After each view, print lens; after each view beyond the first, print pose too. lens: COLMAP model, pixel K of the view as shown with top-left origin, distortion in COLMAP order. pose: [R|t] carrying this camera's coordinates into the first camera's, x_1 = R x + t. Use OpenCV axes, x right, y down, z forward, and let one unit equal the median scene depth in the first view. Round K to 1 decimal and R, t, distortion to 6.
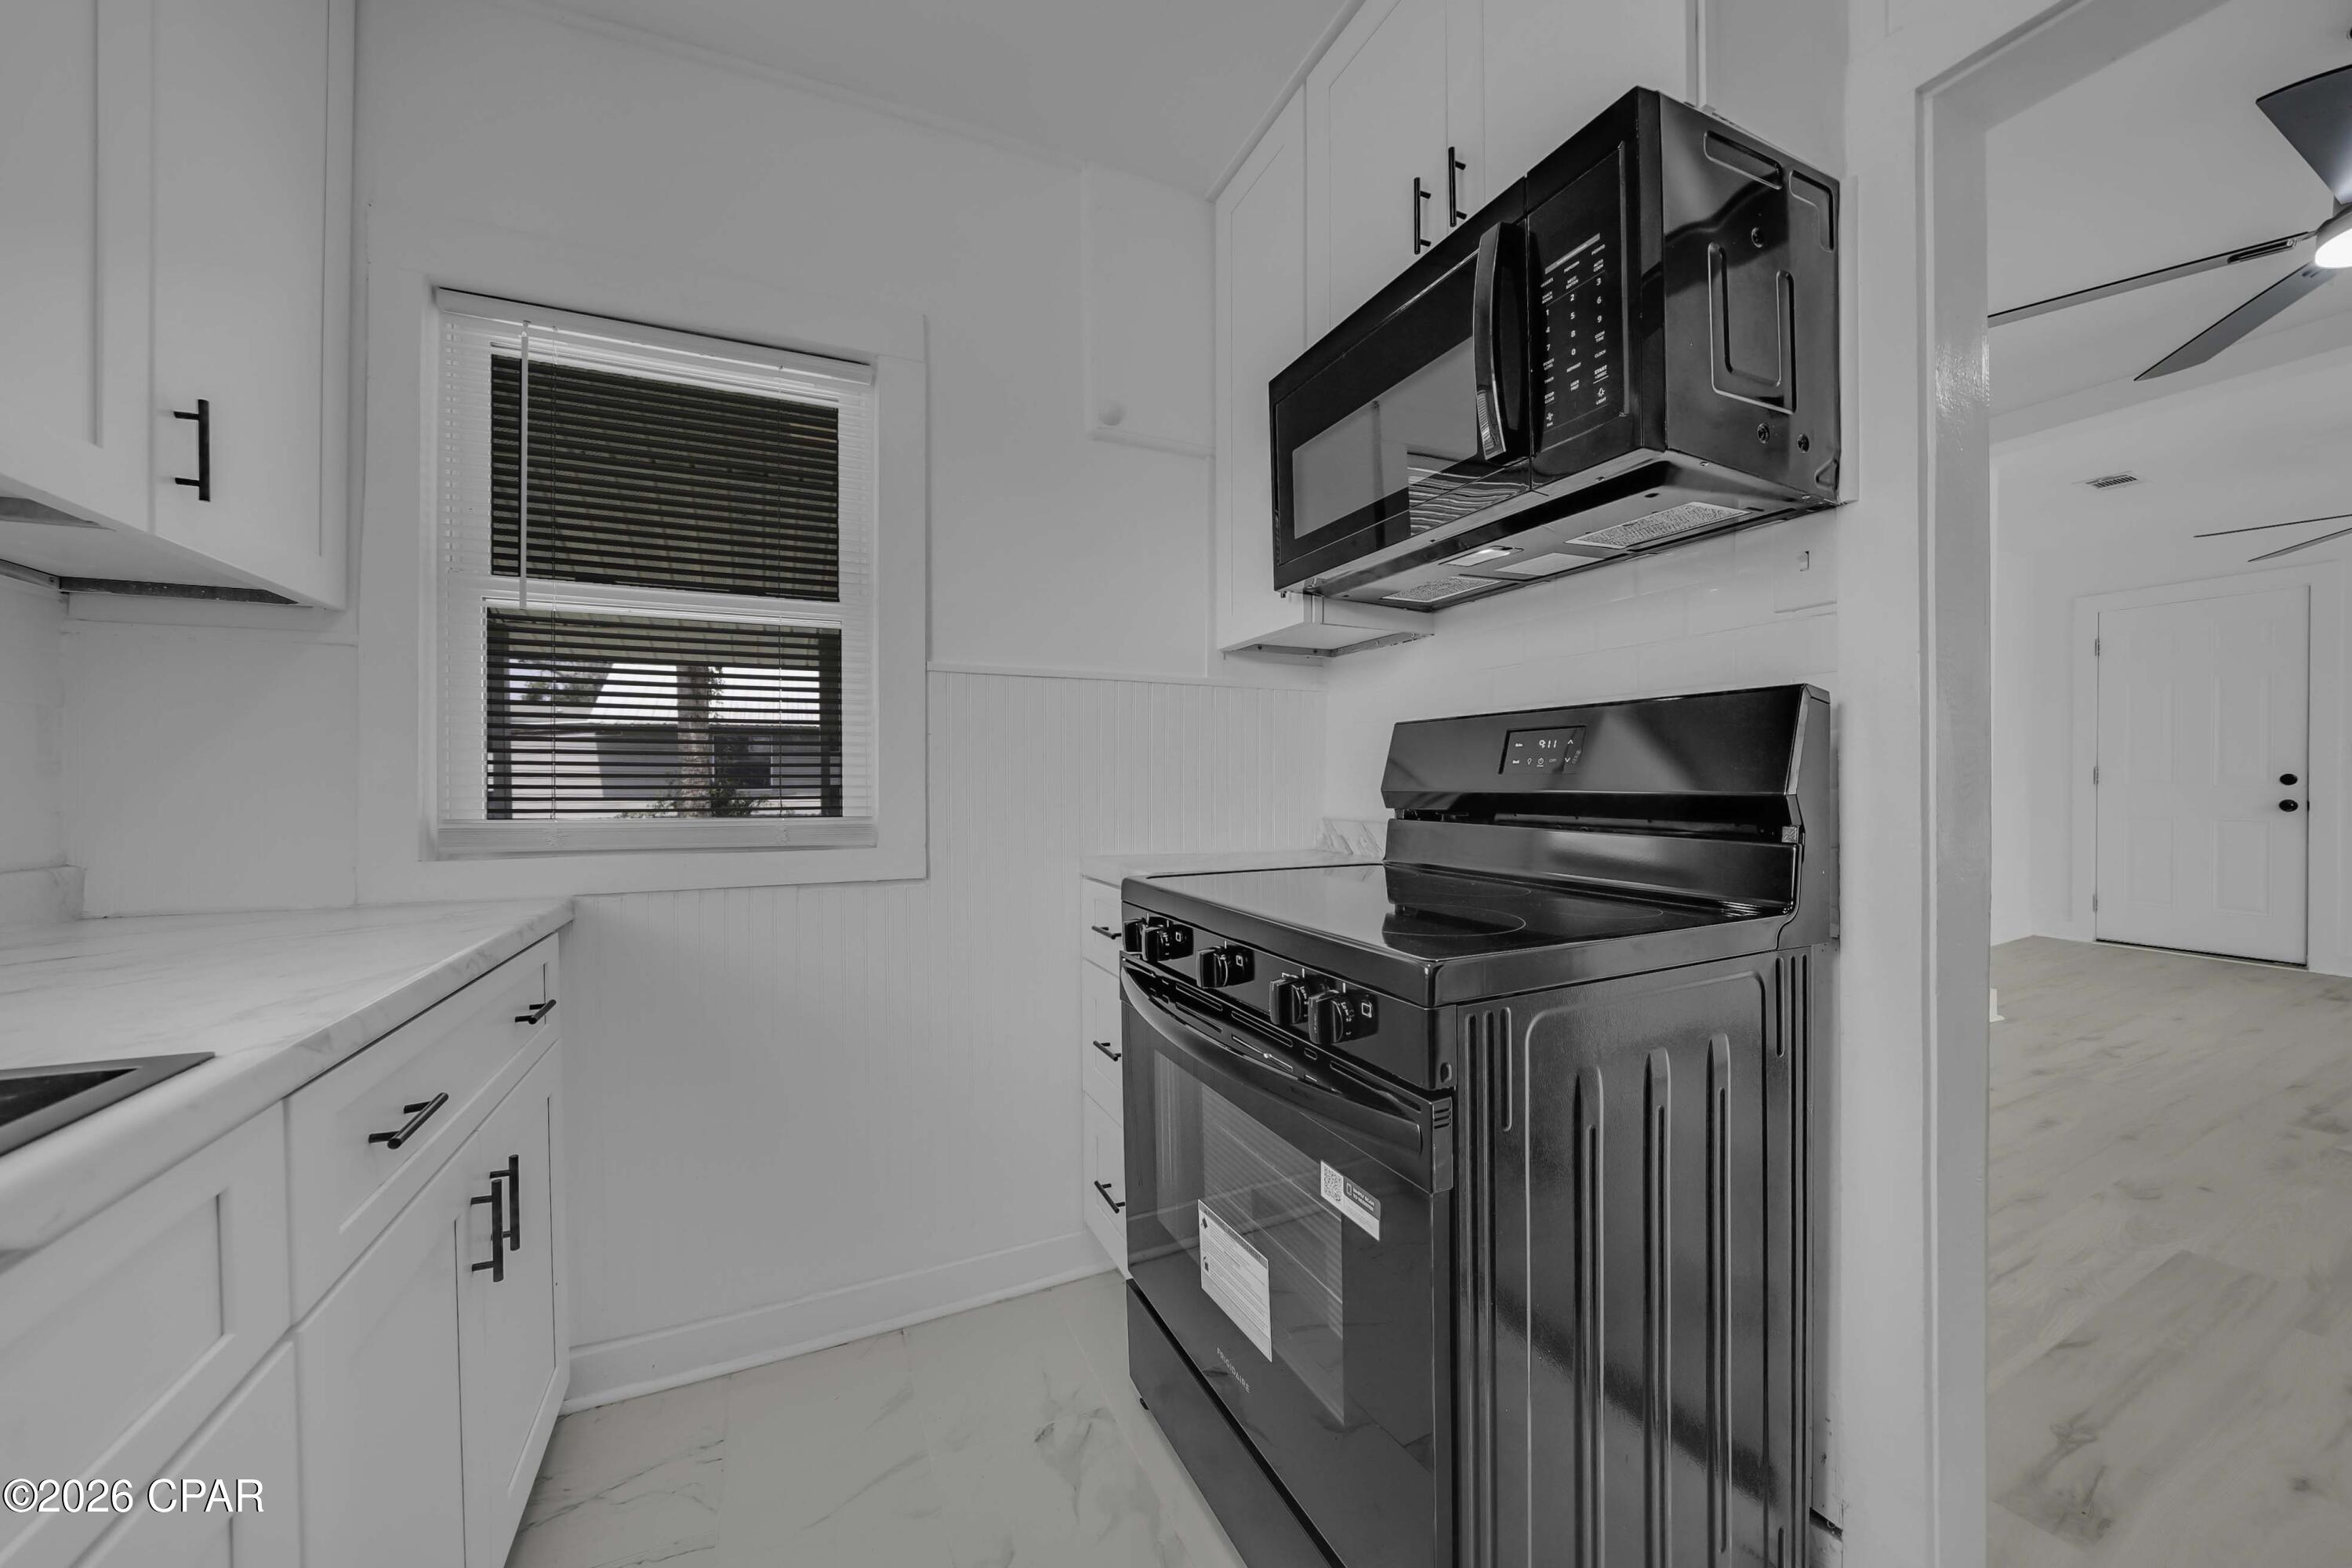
lens RADIAL K [[835.2, 0, 1137.2], [0, 835.2, 755.8], [0, 0, 1]] dist [0.000139, 0.000029]
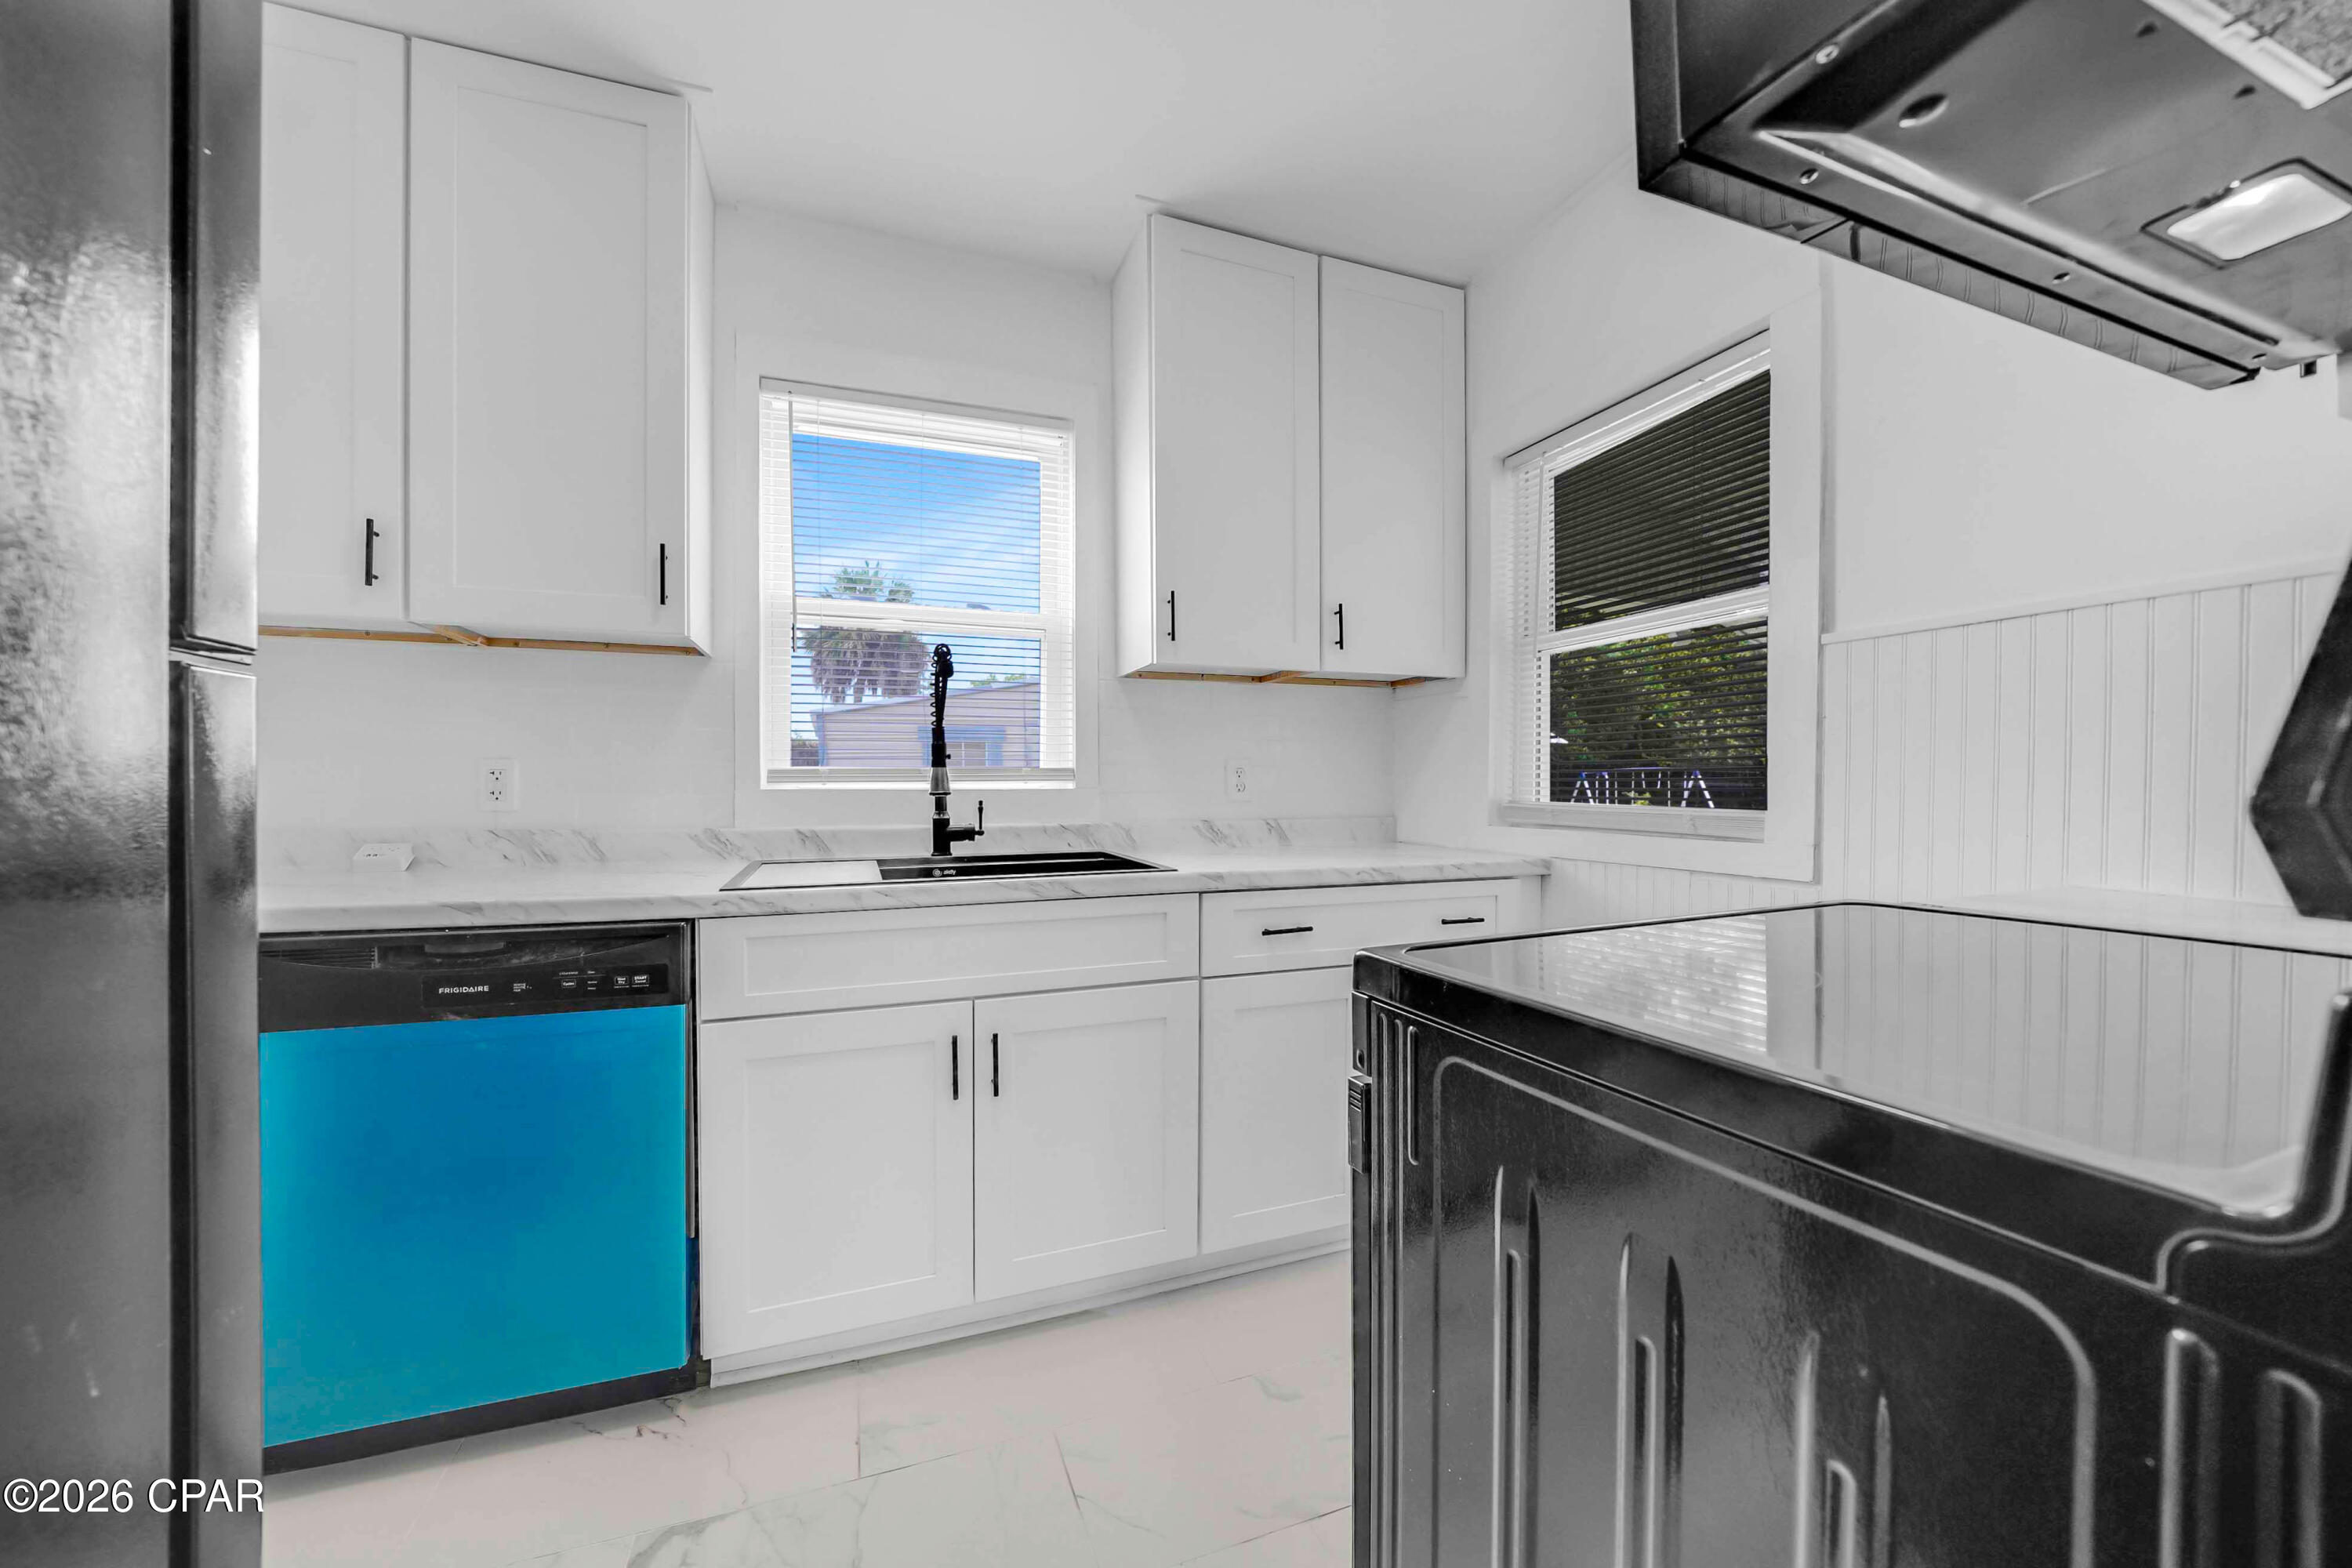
lens RADIAL K [[885.3, 0, 1176.4], [0, 885.3, 724.3], [0, 0, 1]] dist [-0.018115, -0.000011]
pose [[-0.032903, -0.062062, -0.997530, 0.883014], [0.041030, 0.997145, -0.063392, 0.014919], [0.998616, -0.043015, -0.030263, 0.460279]]
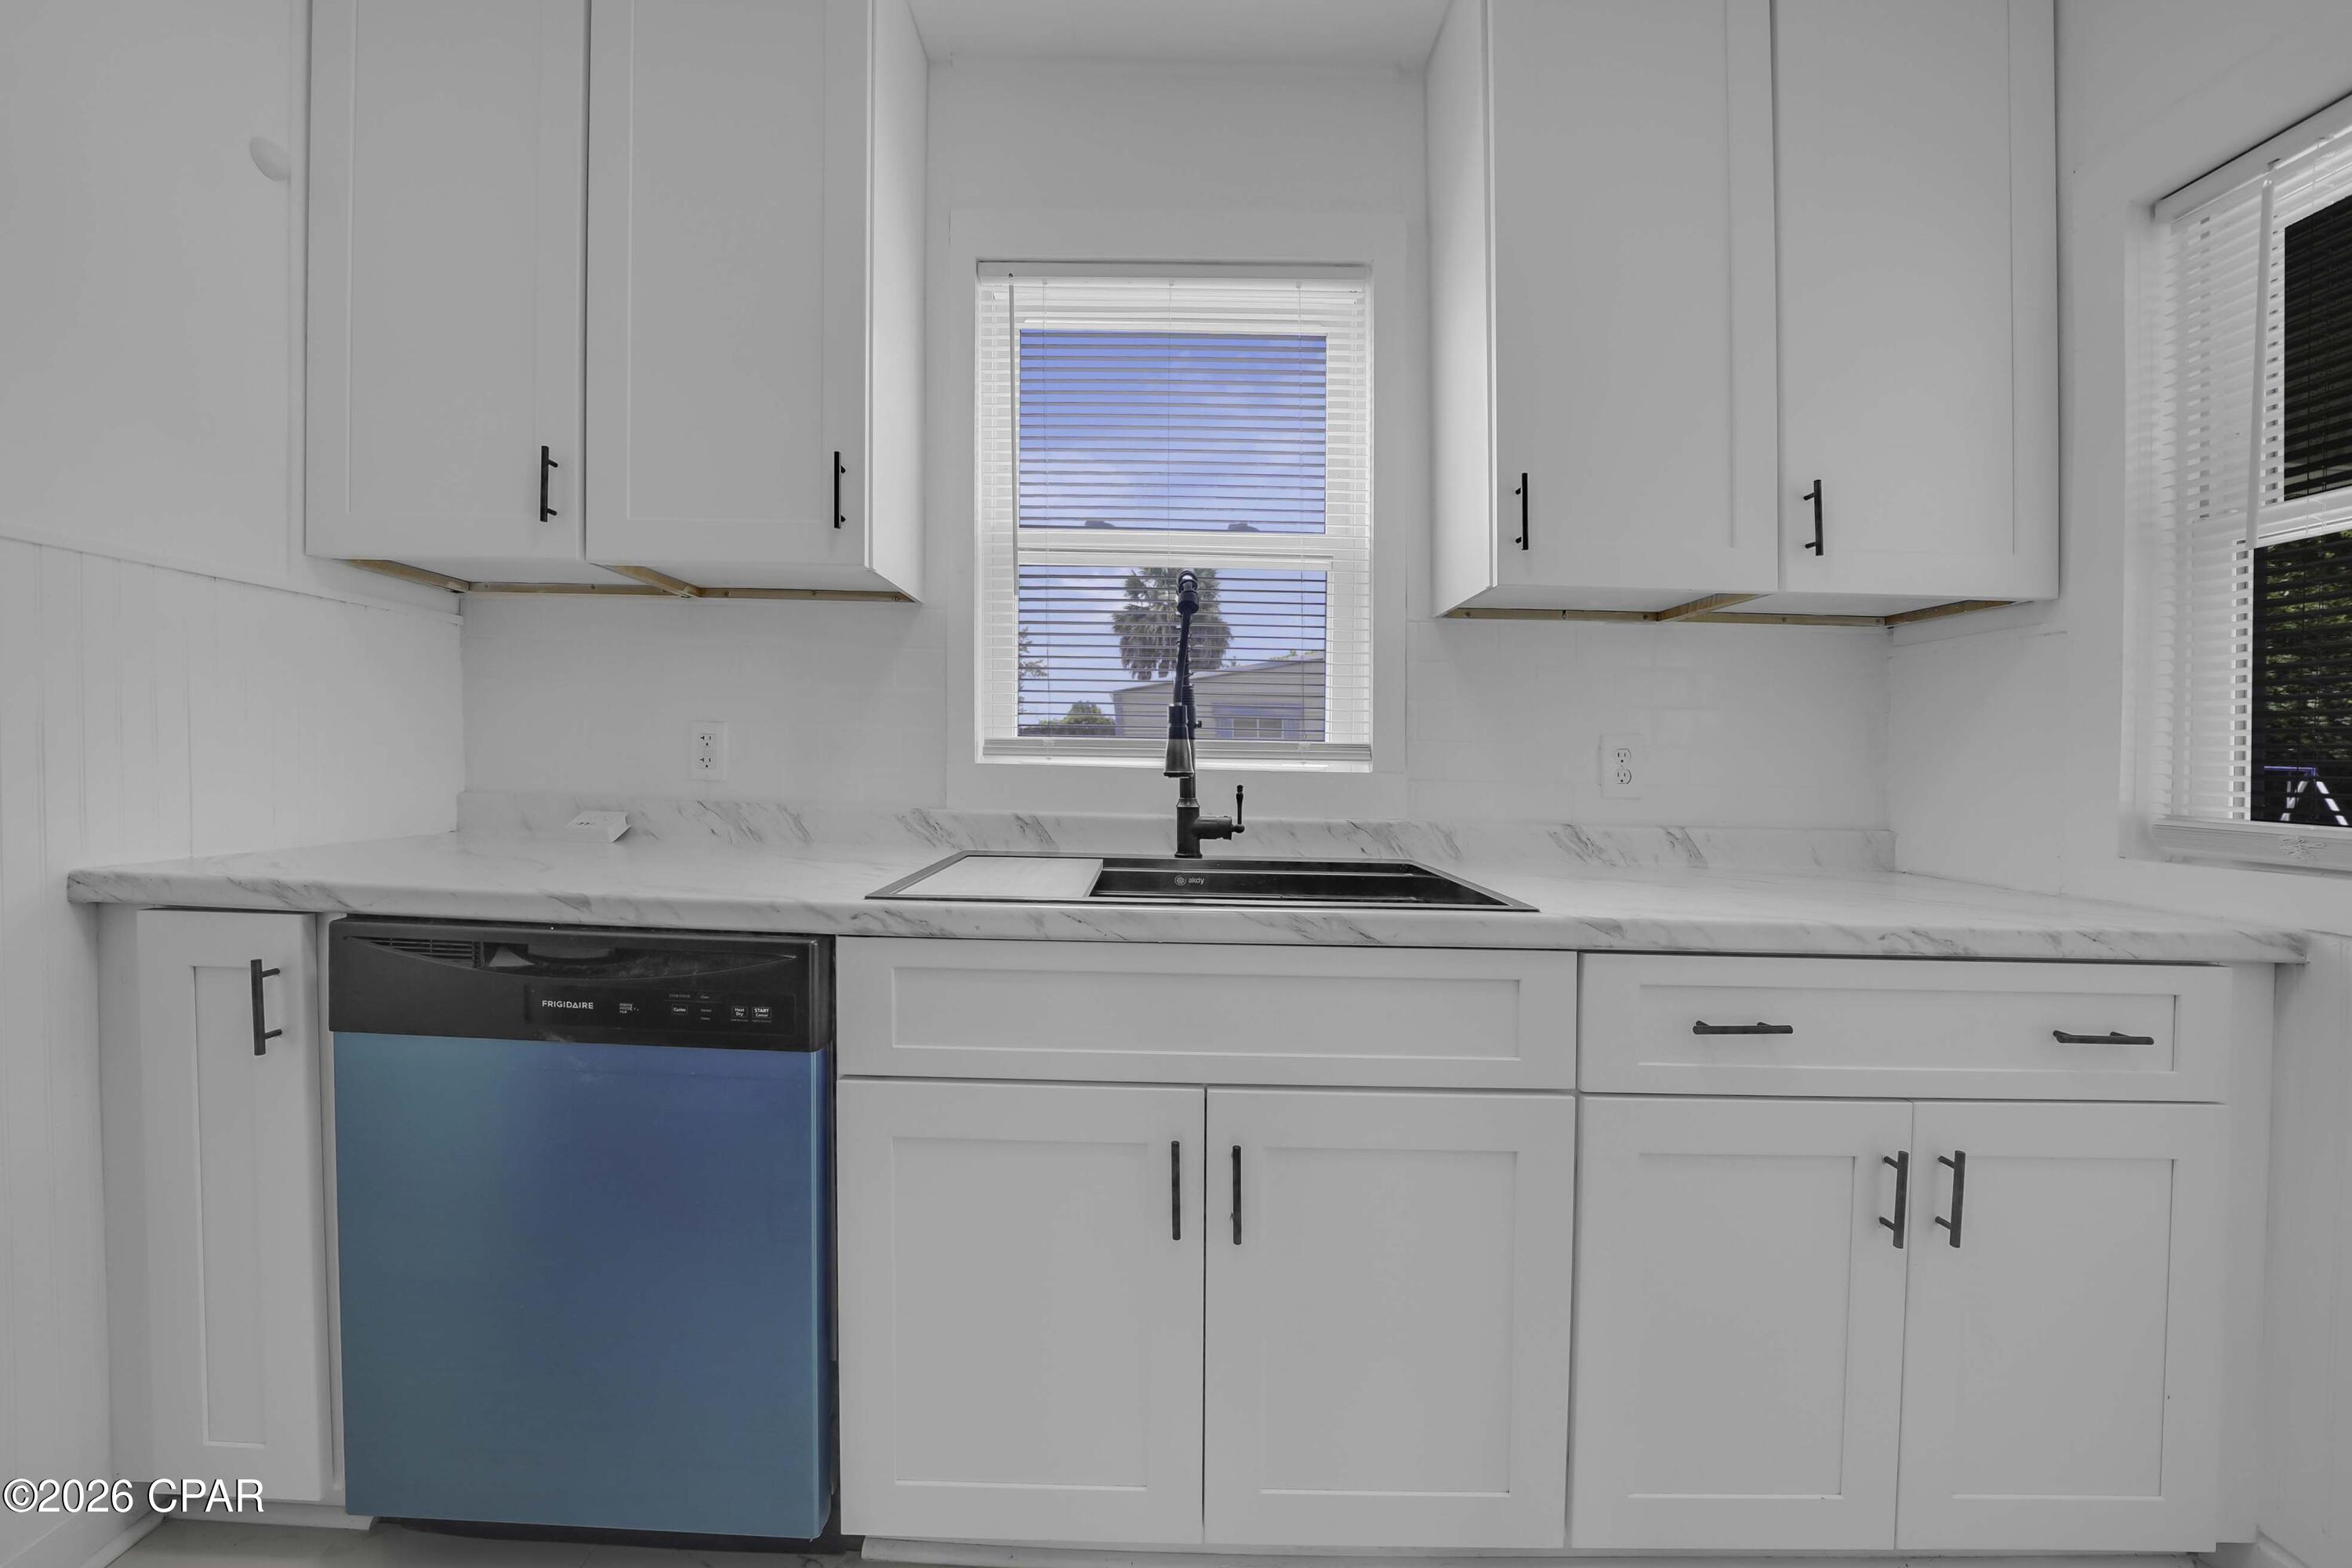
lens RADIAL K [[887.5, 0, 1137.2], [0, 887.5, 722.5], [0, 0, 1]] dist [-0.023356, -0.000096]
pose [[-0.403461, -0.045483, -0.913866, 0.430129], [0.014172, 0.998333, -0.055944, 0.017060], [0.914887, -0.035523, -0.402144, 0.406083]]
